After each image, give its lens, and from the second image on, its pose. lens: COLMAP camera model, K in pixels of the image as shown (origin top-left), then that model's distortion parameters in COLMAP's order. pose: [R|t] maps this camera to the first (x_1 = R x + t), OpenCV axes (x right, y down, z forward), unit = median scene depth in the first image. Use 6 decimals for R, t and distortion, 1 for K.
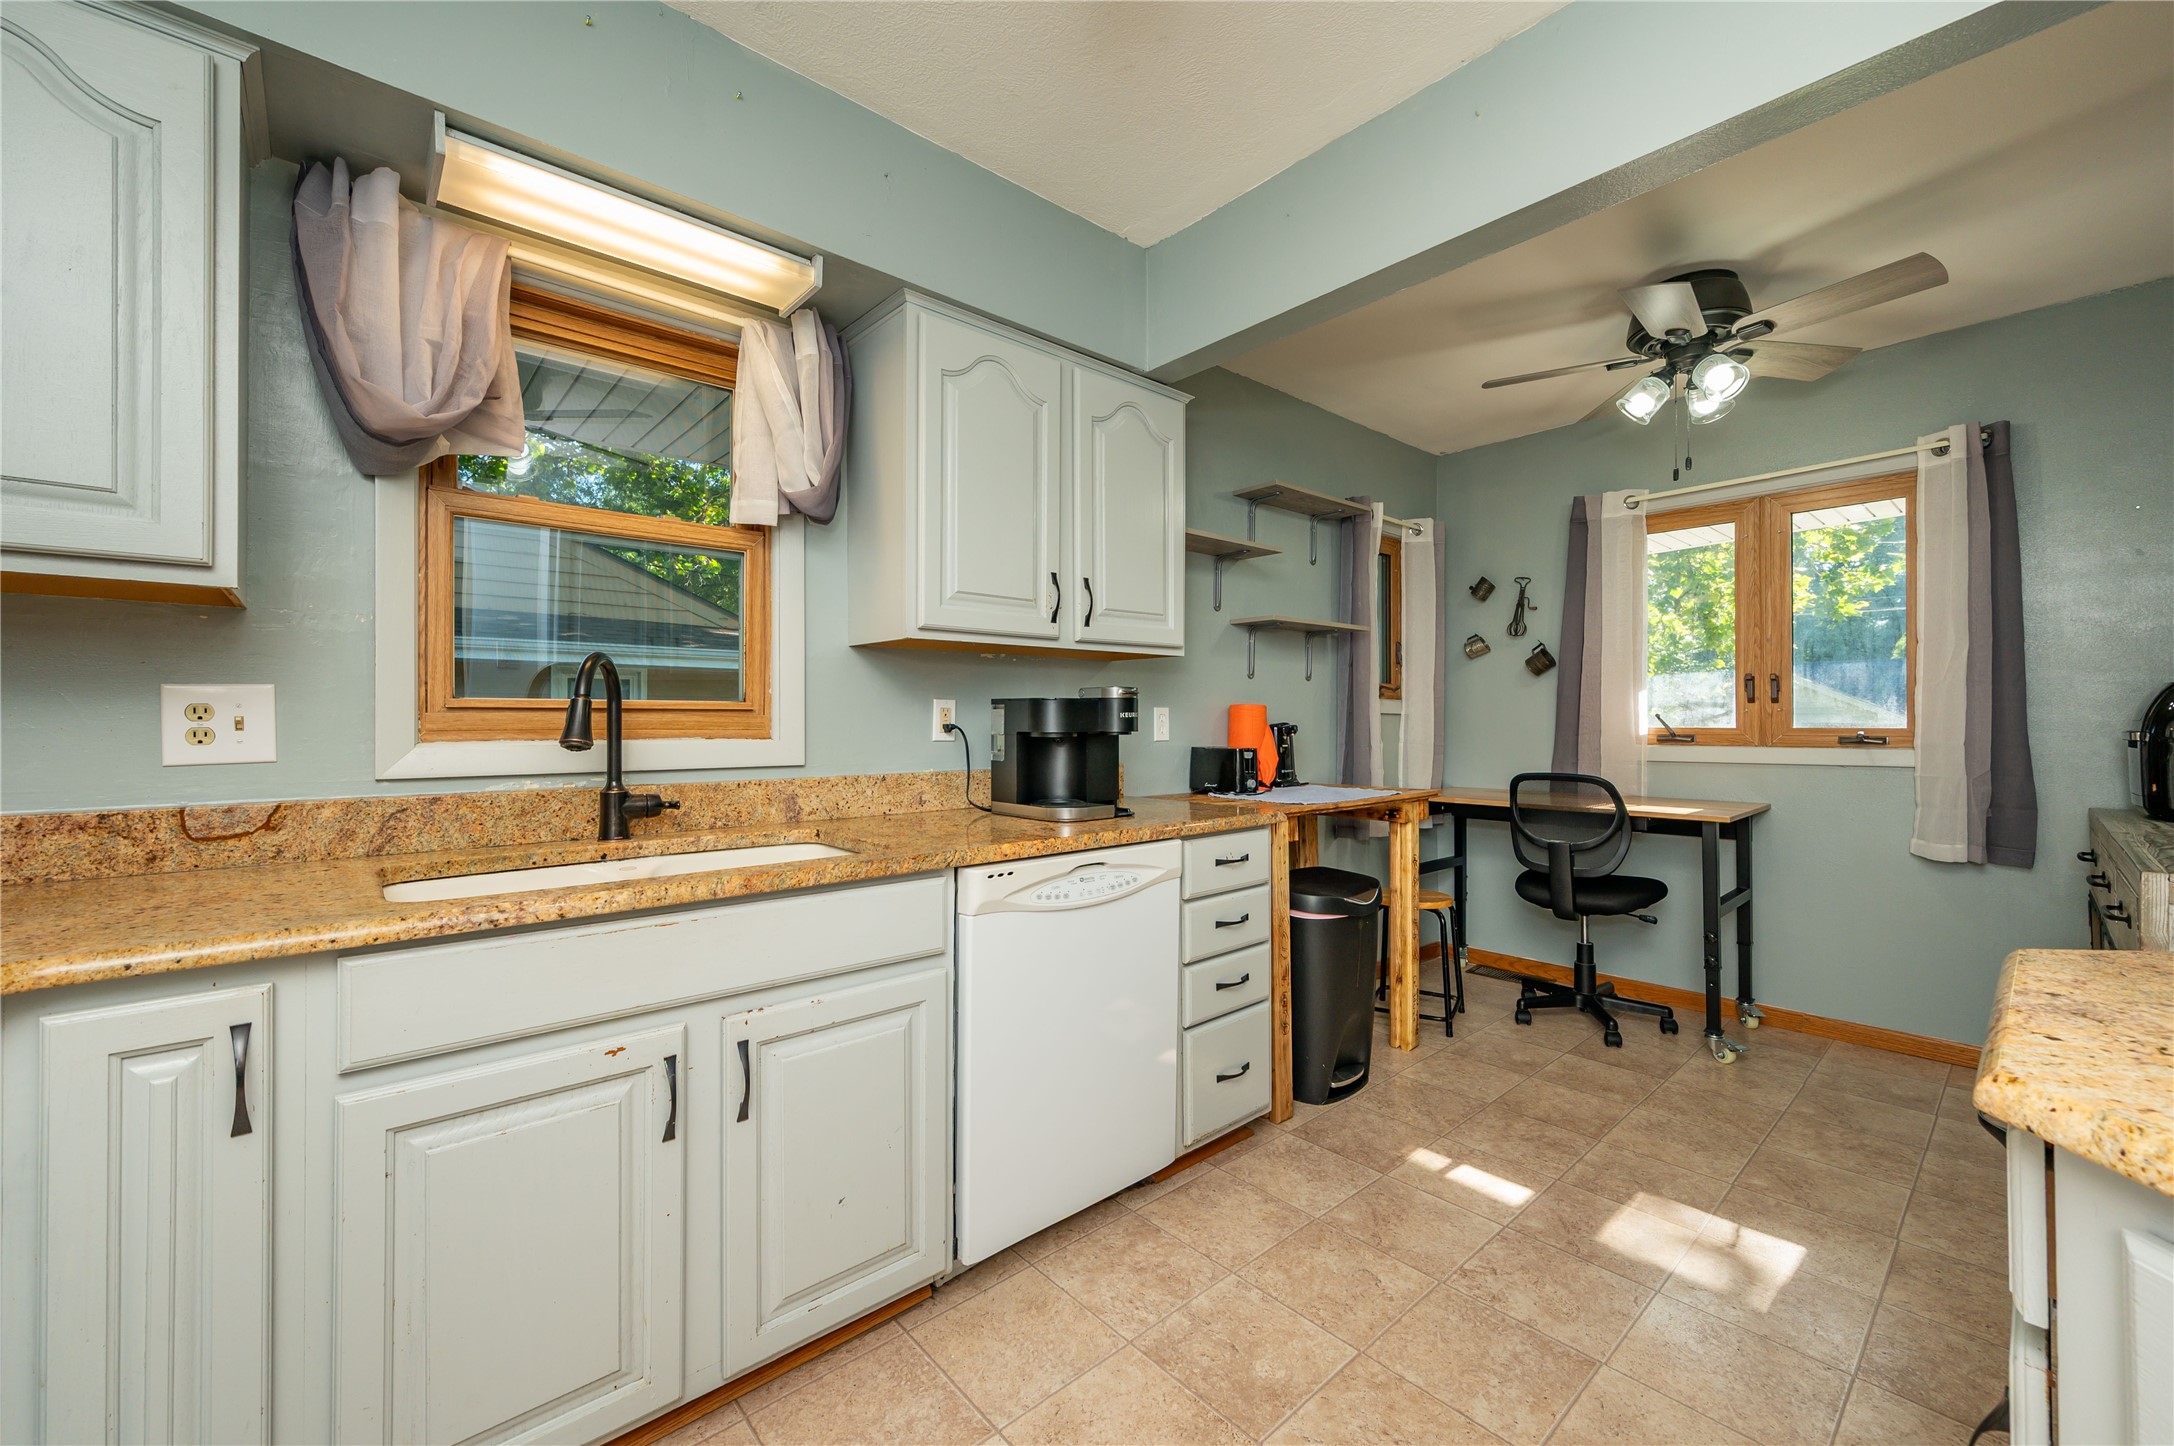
lens RADIAL K [[857.1, 0, 1094.0], [0, 857.1, 715.6], [0, 0, 1]] dist [0.012382, 0.000251]
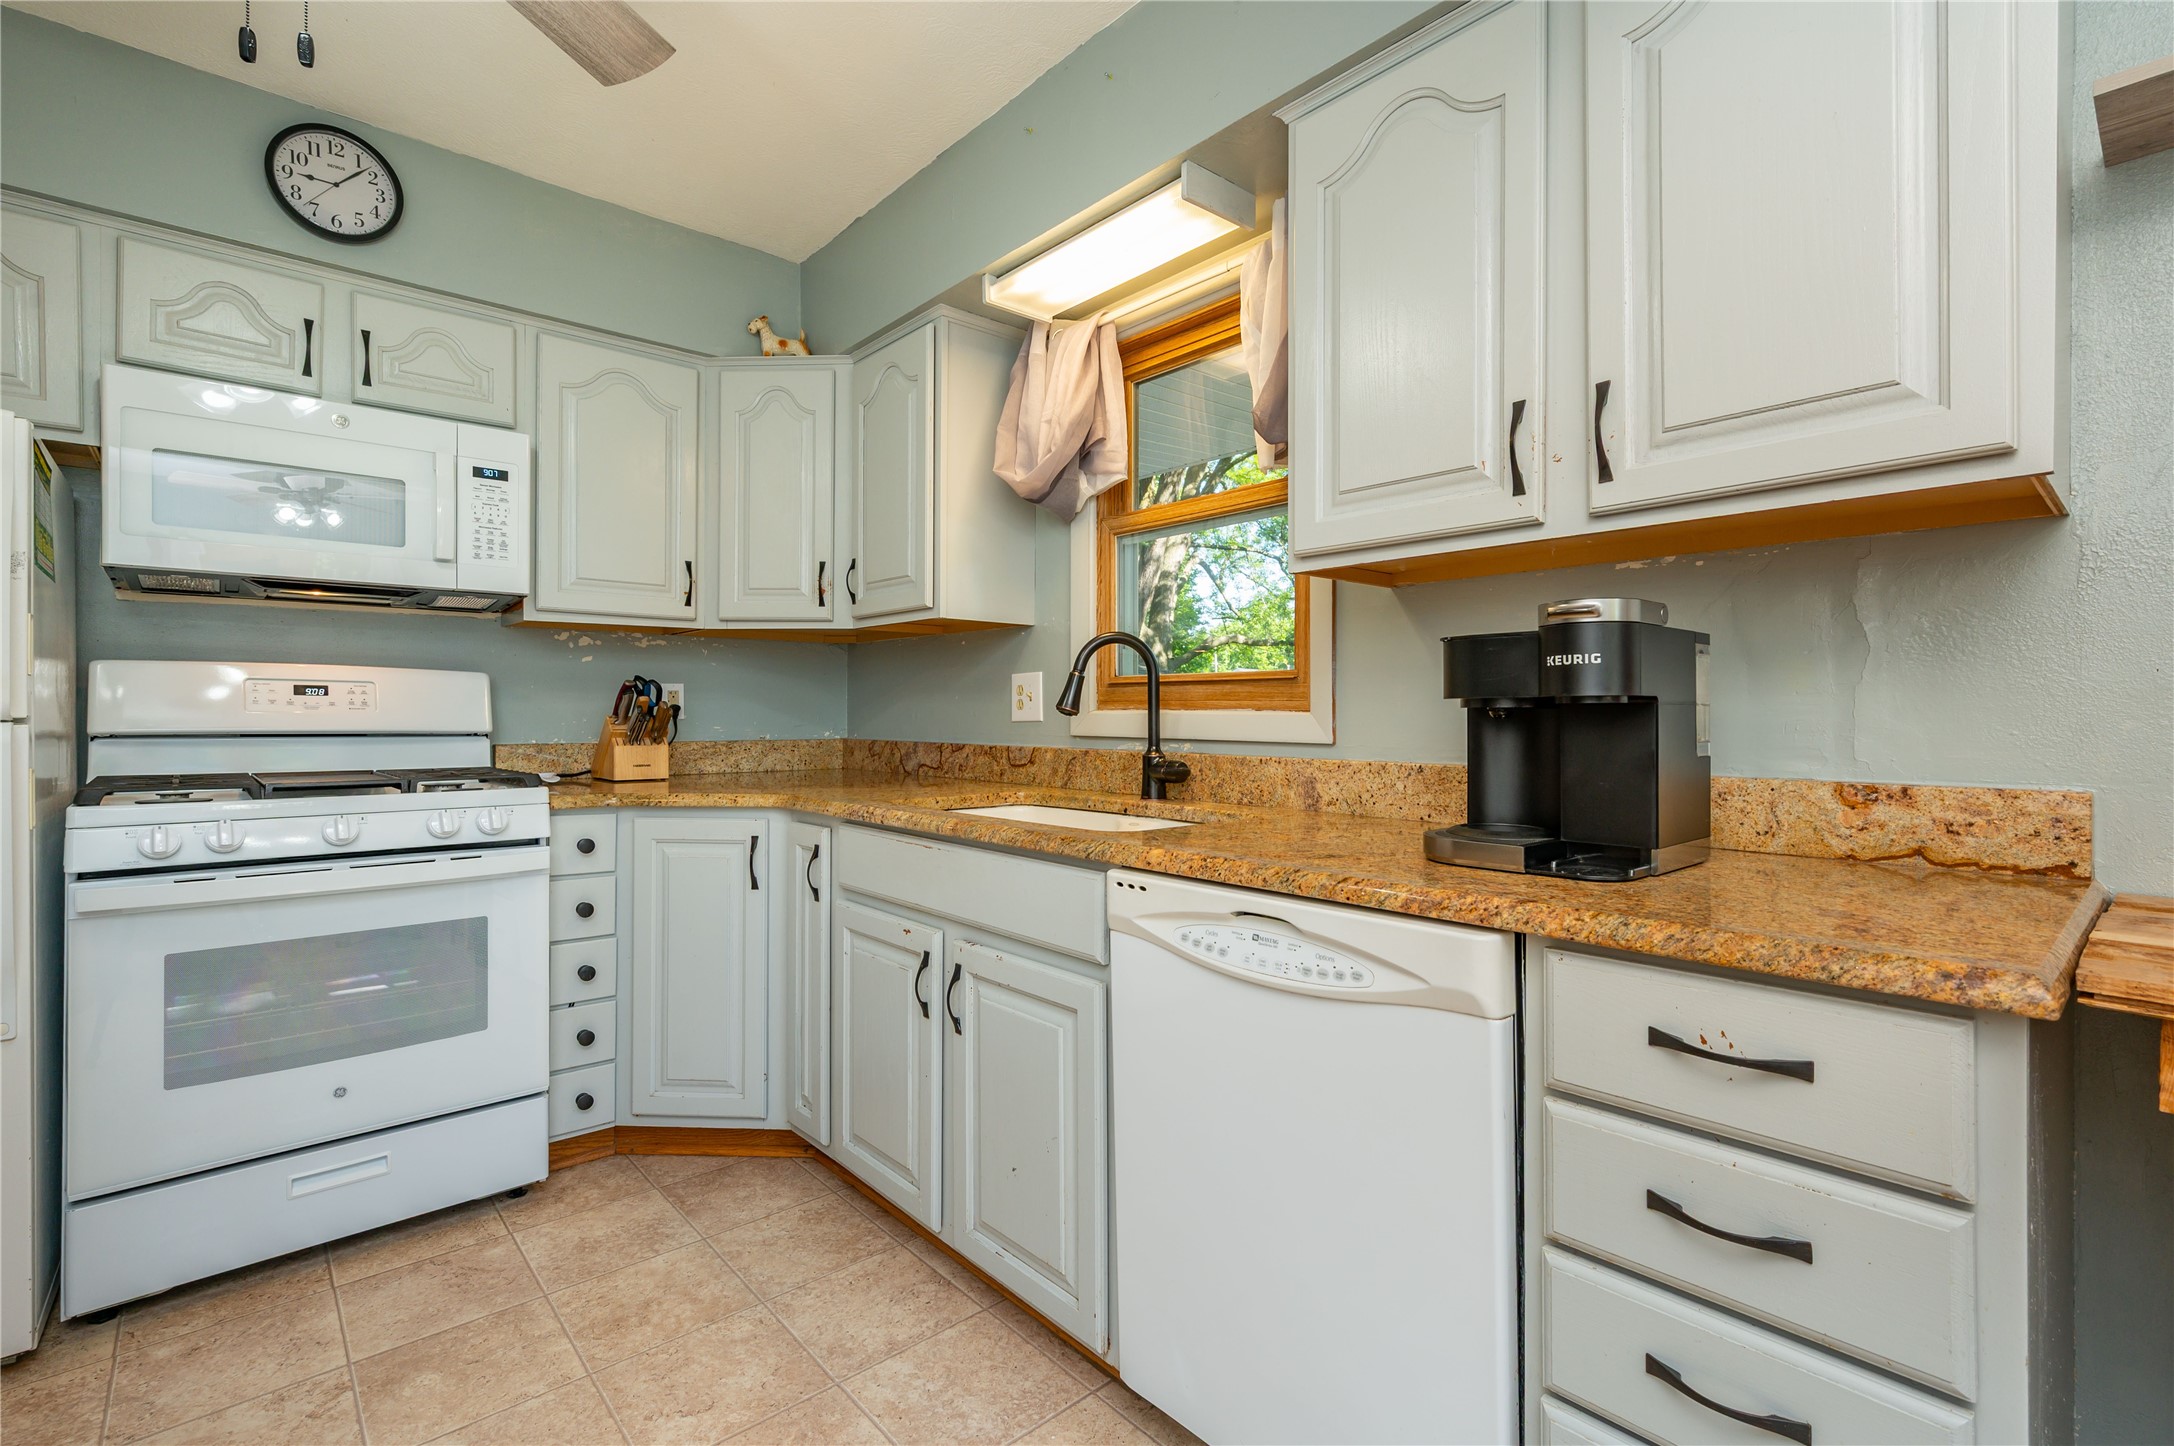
lens RADIAL K [[969.1, 0, 1092.8], [0, 969.1, 714.4], [0, 0, 1]] dist [0.013227, -0.000006]
pose [[0.008347, -0.001093, -0.999965, 0.693742], [0.001710, 0.999998, -0.001078, 0.035562], [0.999964, -0.001701, 0.008349, 0.910537]]
